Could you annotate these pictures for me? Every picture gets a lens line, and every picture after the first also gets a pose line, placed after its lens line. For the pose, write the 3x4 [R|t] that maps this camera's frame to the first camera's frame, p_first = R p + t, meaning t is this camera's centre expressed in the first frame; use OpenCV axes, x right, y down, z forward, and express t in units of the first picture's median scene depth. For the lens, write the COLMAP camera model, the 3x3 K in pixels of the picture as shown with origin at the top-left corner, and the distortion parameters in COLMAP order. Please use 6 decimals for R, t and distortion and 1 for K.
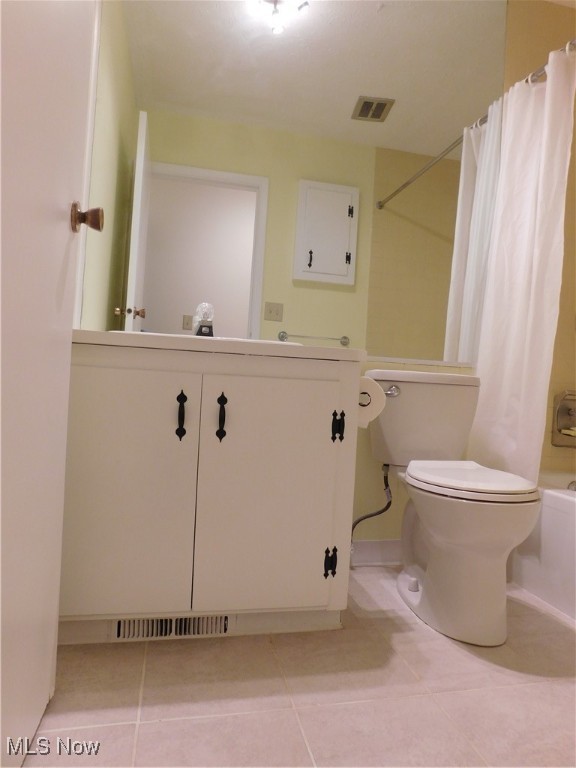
lens RADIAL K [[506.7, 0, 285.6], [0, 506.7, 381.7], [0, 0, 1]] dist [-0.074112, 0.055742]
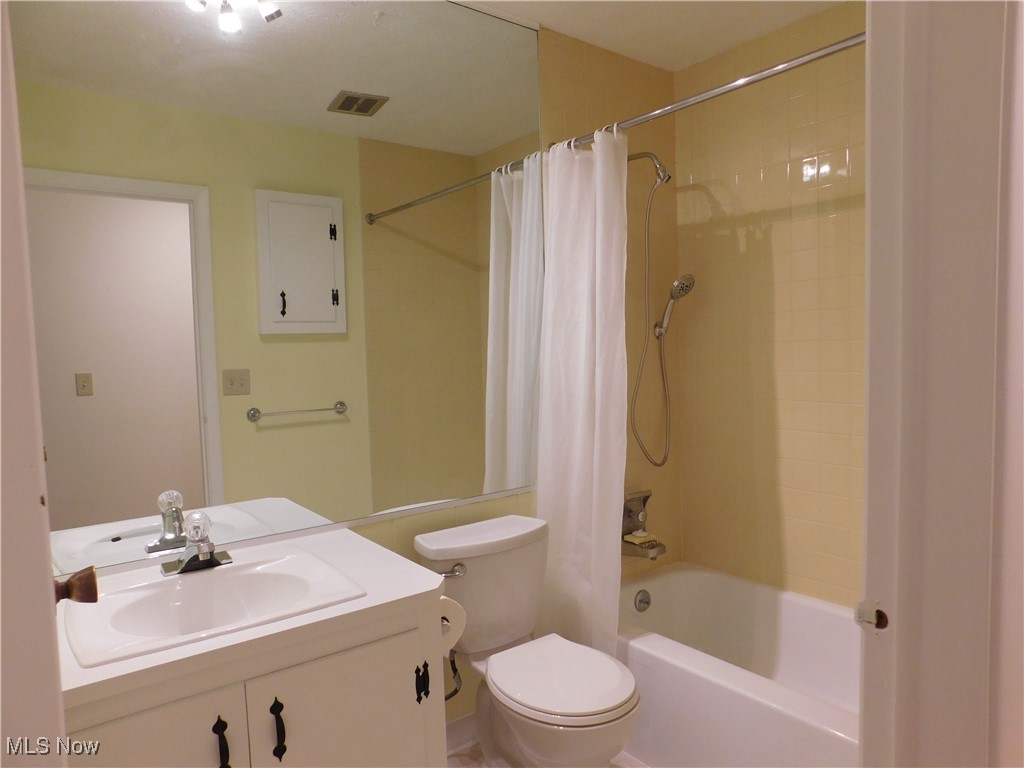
lens RADIAL K [[675.6, 0, 511.6], [0, 675.6, 393.2], [0, 0, 1]] dist [-0.074112, 0.055742]
pose [[0.905212, -0.108410, 0.410899, -0.098521], [0.077309, 0.992788, 0.091622, -0.291339], [-0.417868, -0.051171, 0.907065, 0.003775]]
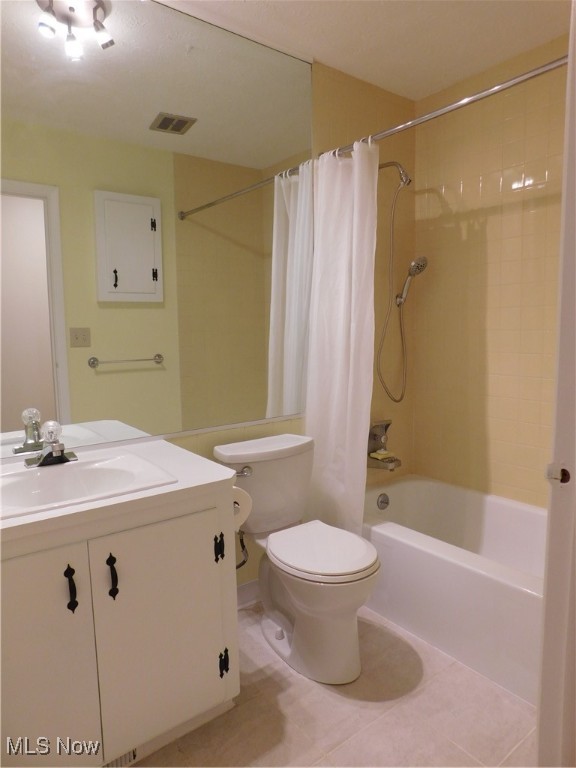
lens RADIAL K [[506.7, 0, 287.9], [0, 506.7, 385.5], [0, 0, 1]] dist [-0.074112, 0.055742]
pose [[0.905698, -0.116051, 0.407728, -0.103512], [0.063794, 0.988158, 0.139549, -0.253303], [-0.419095, -0.100378, 0.902377, 0.003795]]
